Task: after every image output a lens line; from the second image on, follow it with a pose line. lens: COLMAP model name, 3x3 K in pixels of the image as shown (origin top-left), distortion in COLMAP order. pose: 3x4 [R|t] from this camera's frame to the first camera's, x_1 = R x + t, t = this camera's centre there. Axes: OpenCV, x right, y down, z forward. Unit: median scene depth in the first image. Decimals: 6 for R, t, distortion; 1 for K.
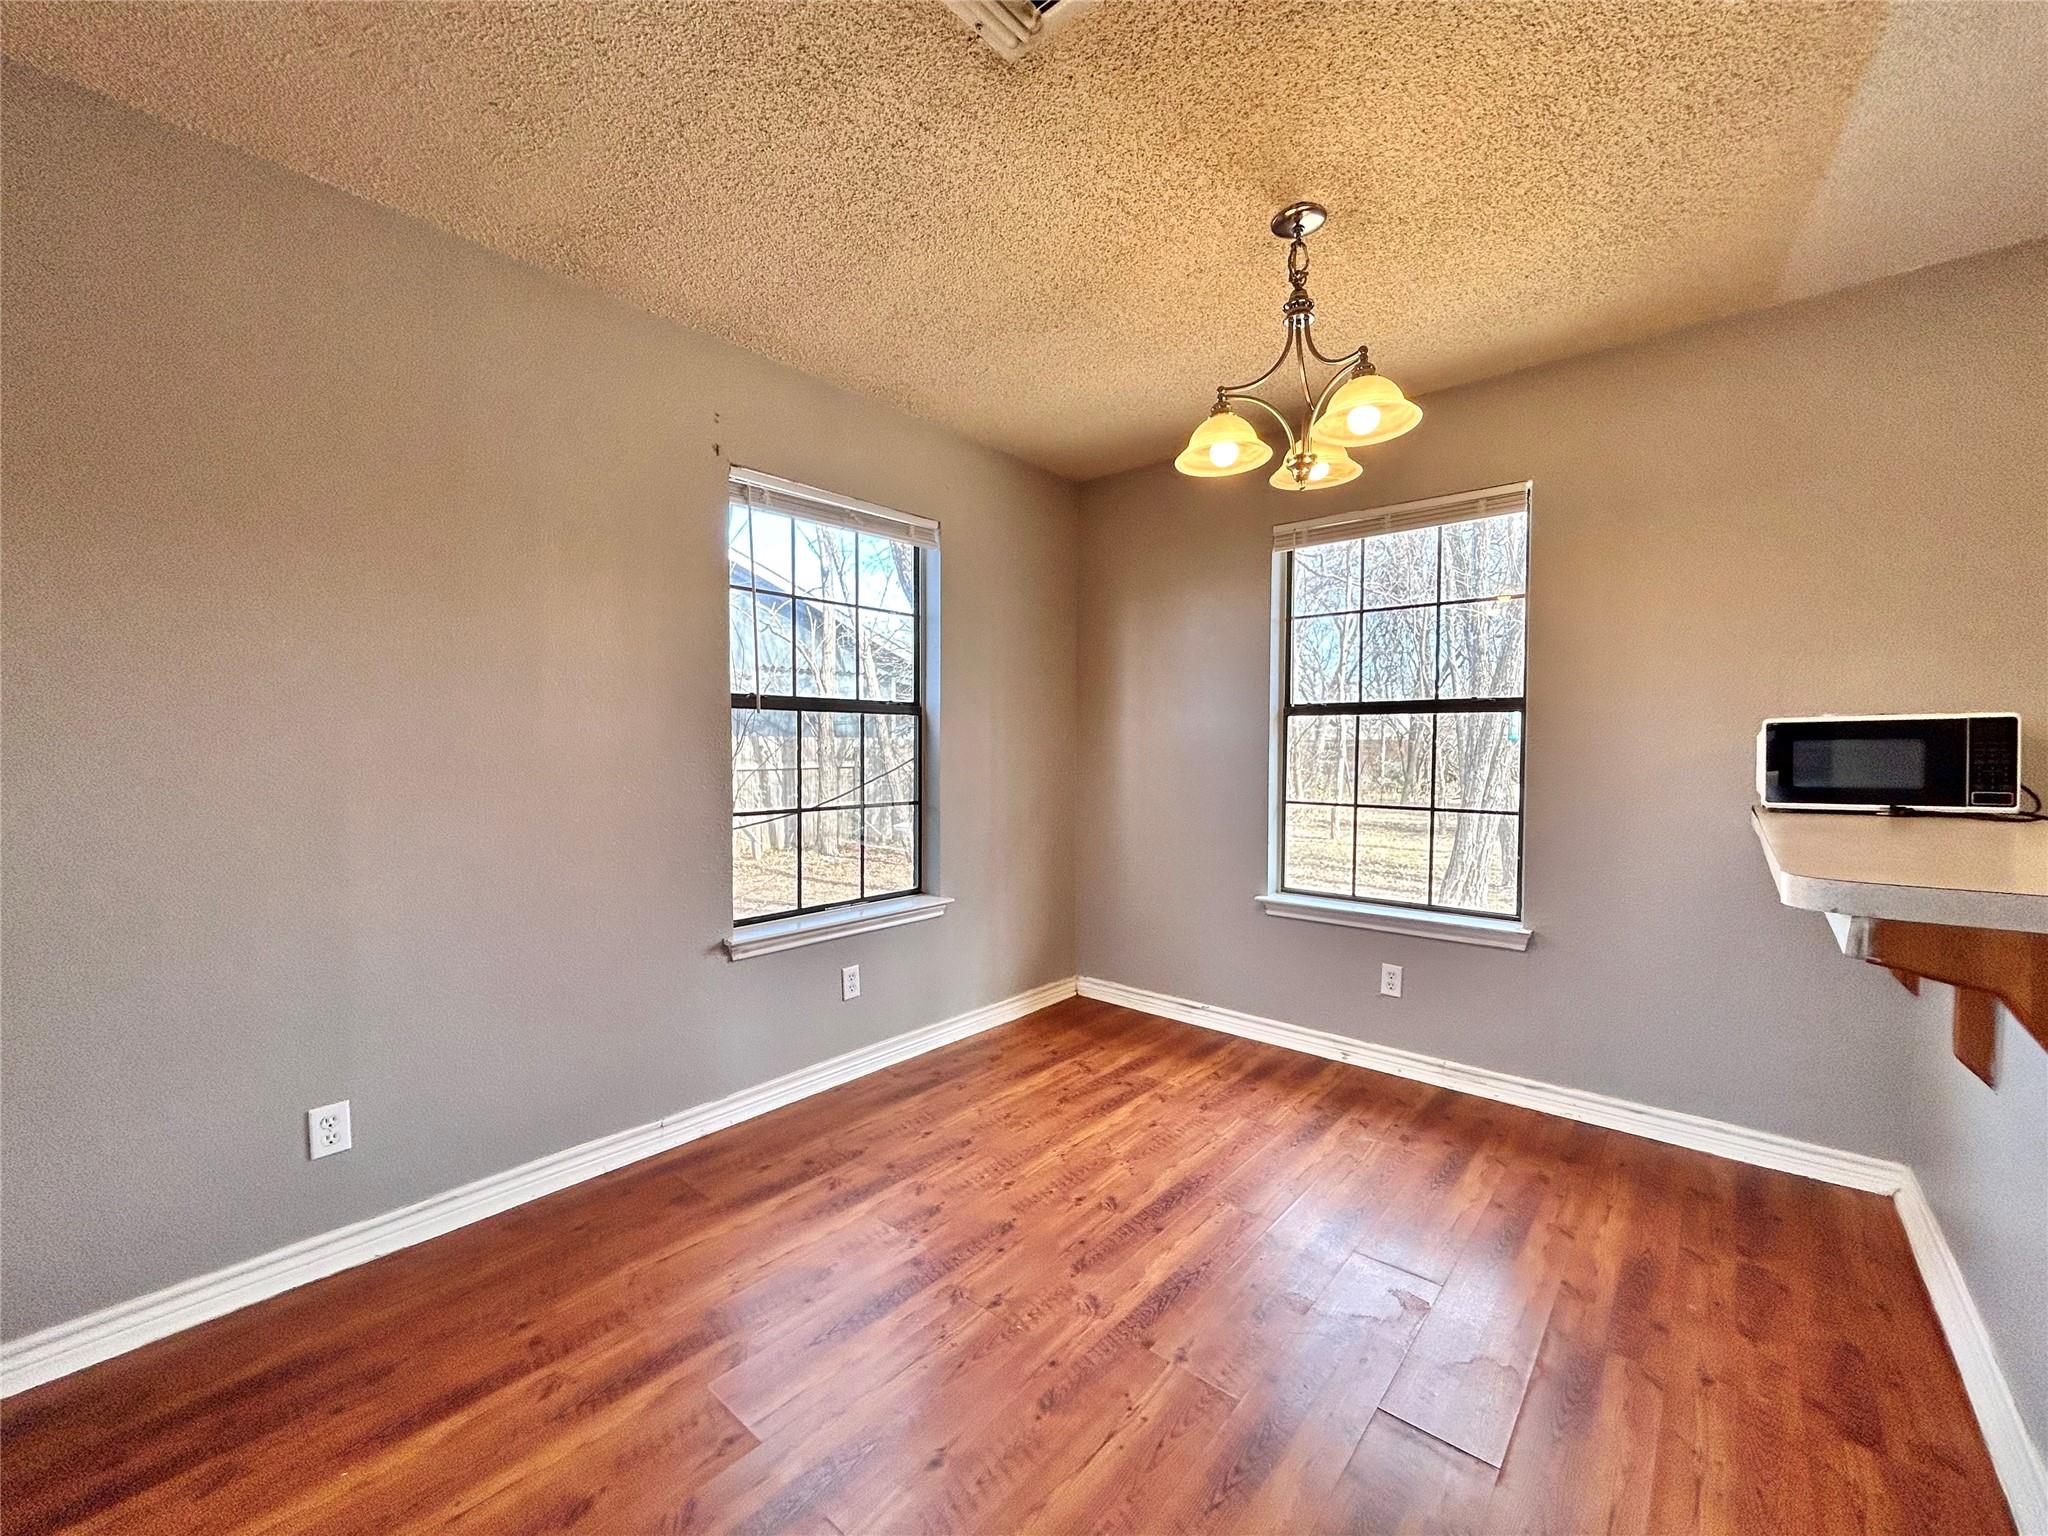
lens RADIAL K [[819.0, 0, 1028.0], [0, 819.0, 770.2], [0, 0, 1]] dist [-0.000222, 0.000215]
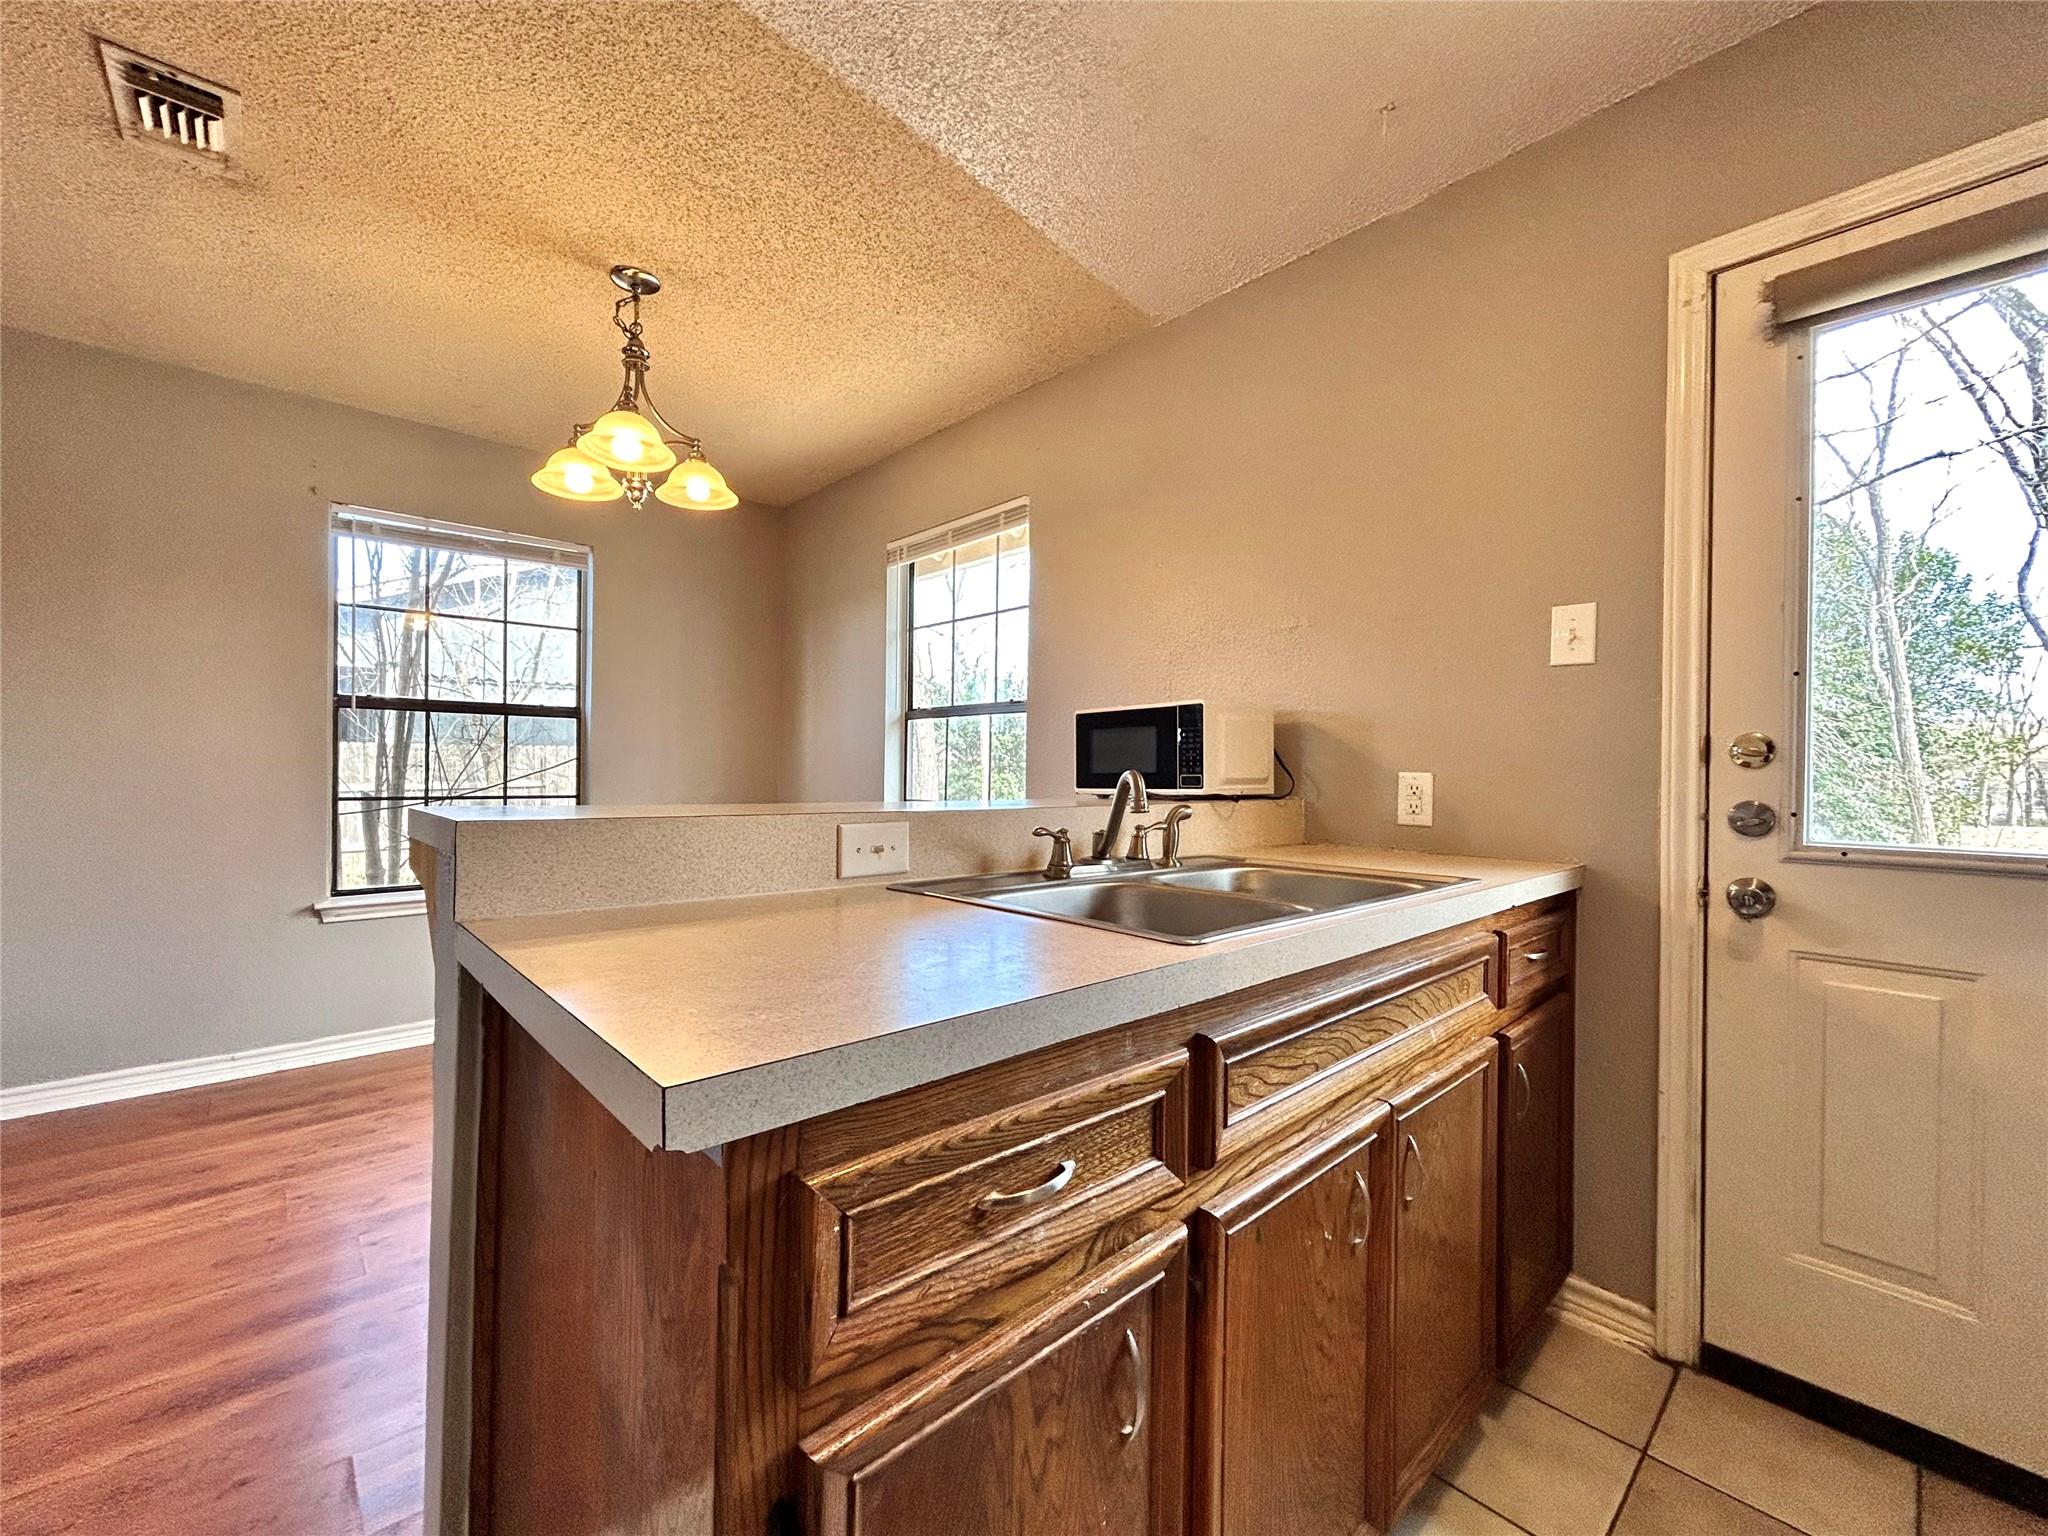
lens RADIAL K [[826.0, 0, 1028.0], [0, 826.0, 769.1], [0, 0, 1]] dist [0.000107, 0.000036]
pose [[0.992376, 0.009578, -0.122872, 0.722927], [-0.013986, 0.999287, -0.035063, 0.038816], [0.122448, 0.036514, 0.991803, -0.048013]]
